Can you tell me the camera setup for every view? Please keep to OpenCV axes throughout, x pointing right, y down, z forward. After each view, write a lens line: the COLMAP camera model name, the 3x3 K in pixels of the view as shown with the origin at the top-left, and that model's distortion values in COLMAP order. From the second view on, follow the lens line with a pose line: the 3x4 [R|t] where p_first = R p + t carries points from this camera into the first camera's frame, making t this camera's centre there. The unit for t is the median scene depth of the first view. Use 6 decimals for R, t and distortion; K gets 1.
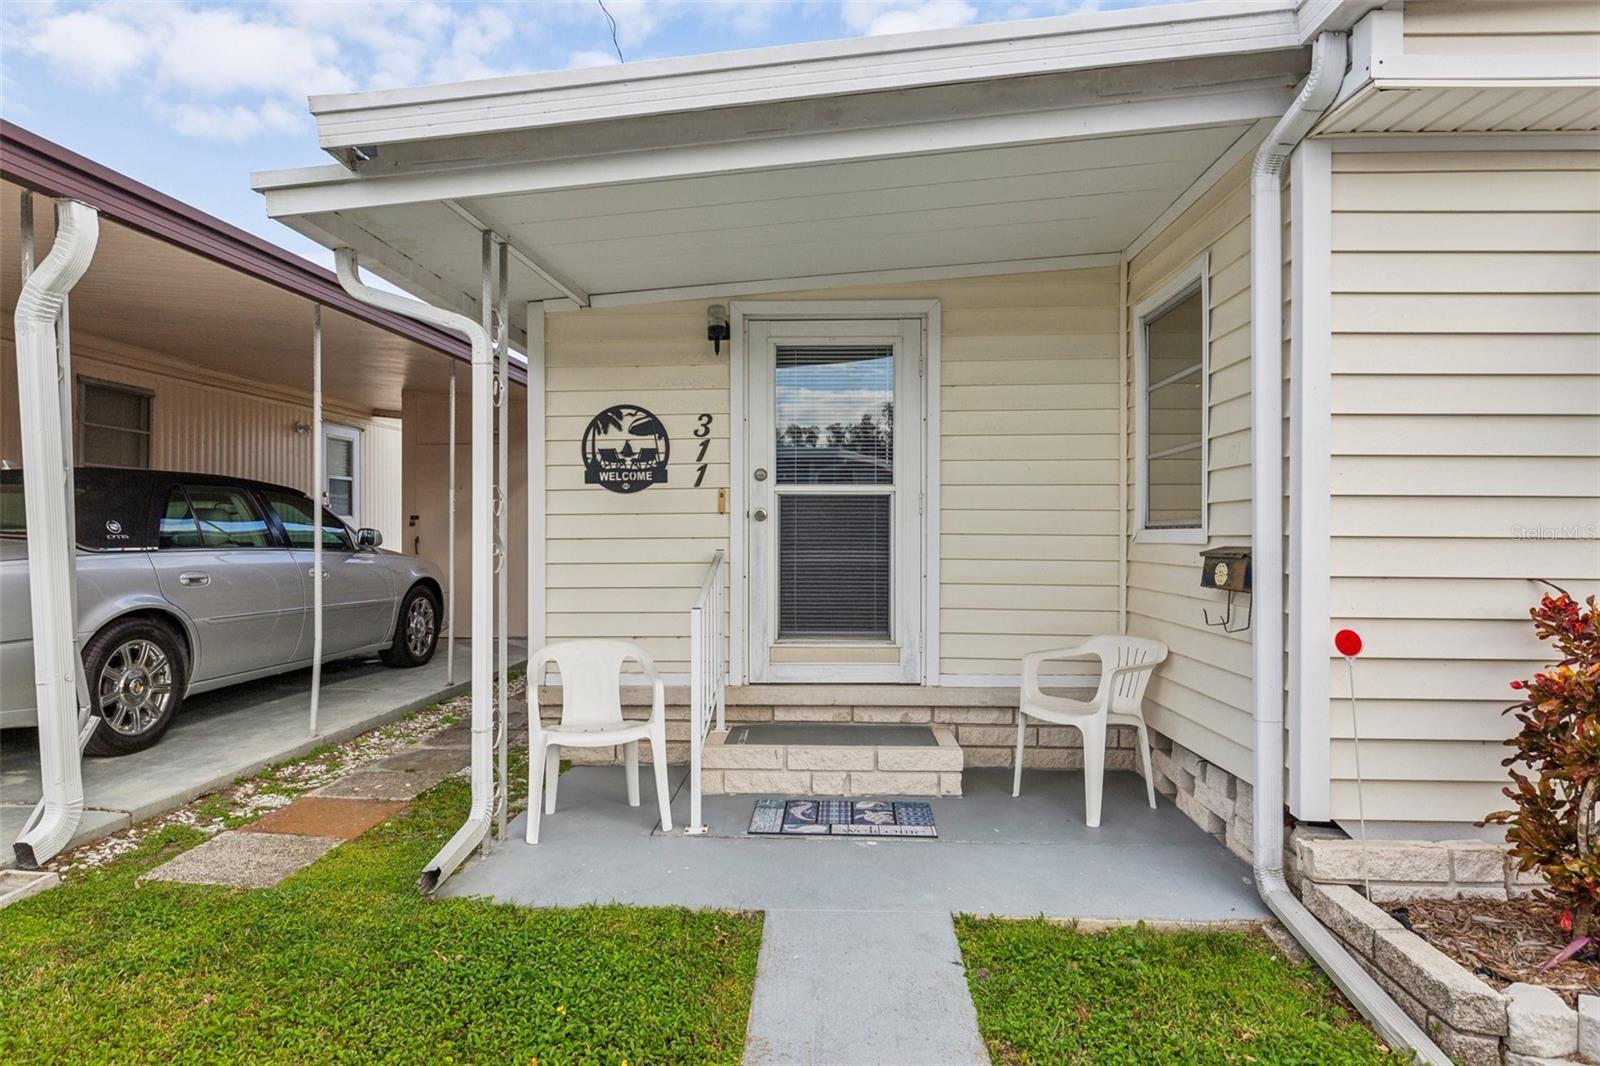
lens RADIAL K [[989.2, 0, 800.0], [0, 989.2, 533.0], [0, 0, 1]] dist [0.001278, 0.002641]
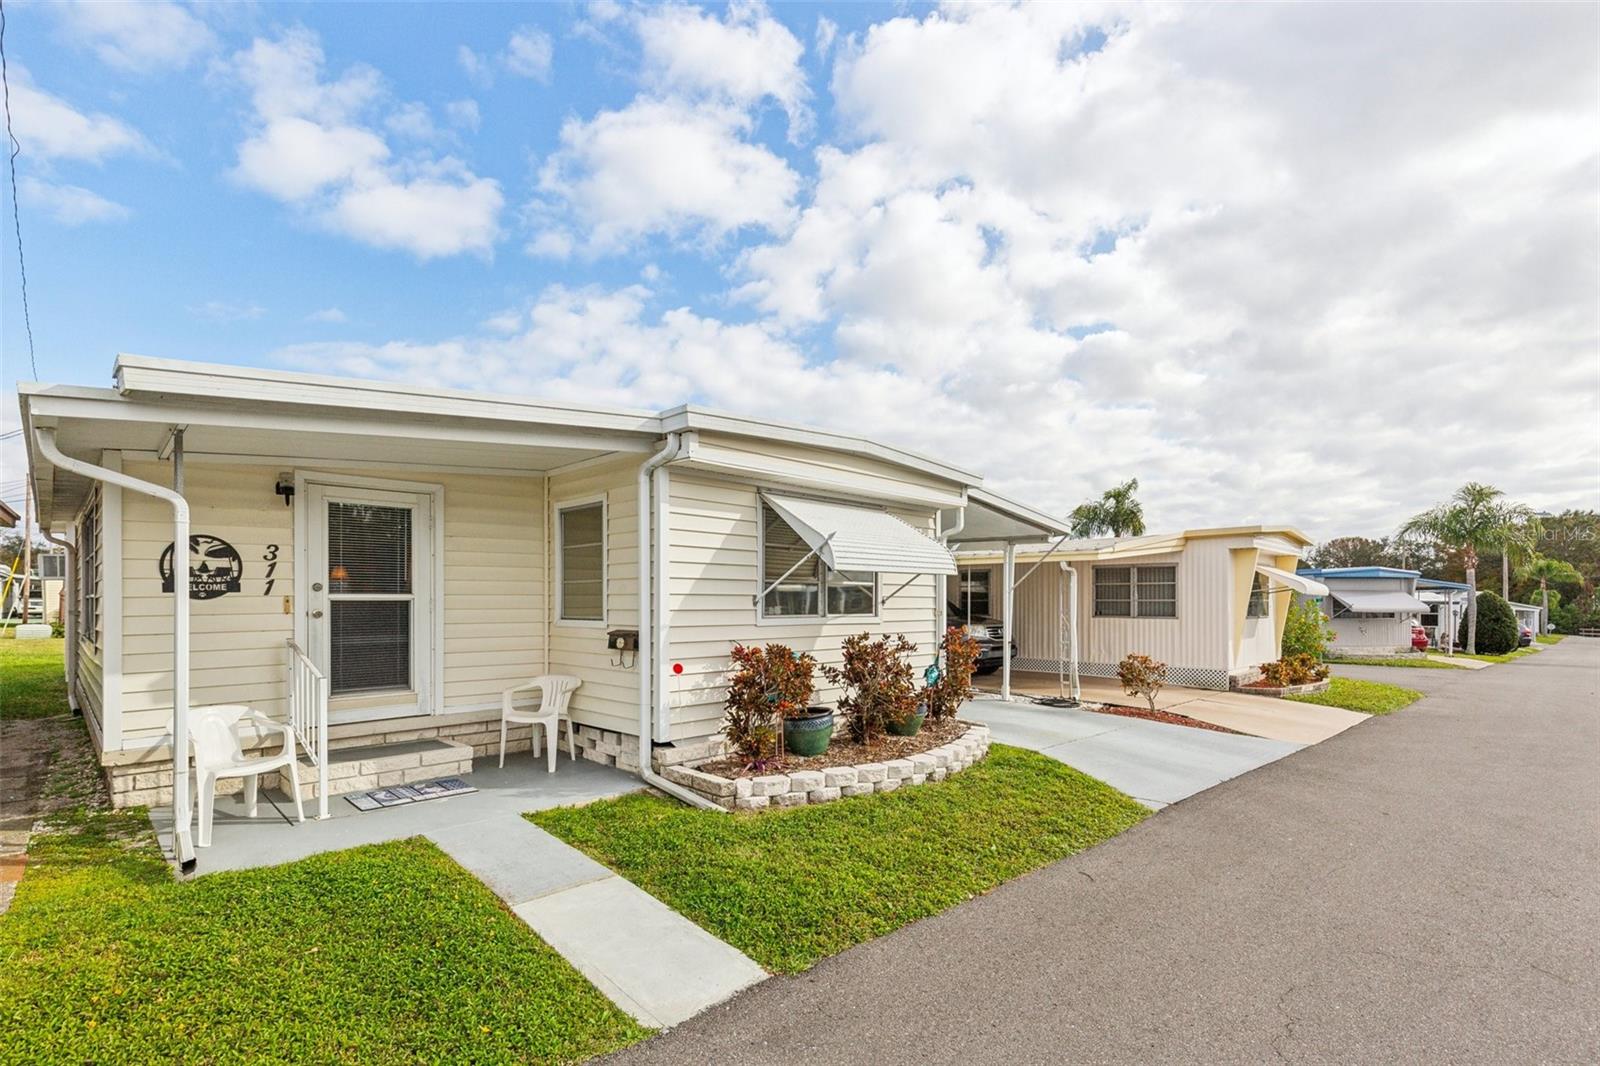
lens RADIAL K [[746.3, 0, 800.0], [0, 746.3, 533.0], [0, 0, 1]] dist [-0.000324, 0.000292]
pose [[0.686920, 0.060086, 0.724244, -0.426396], [0.003804, 0.996265, -0.086261, -0.046958], [-0.726723, 0.062009, 0.684126, -0.377573]]
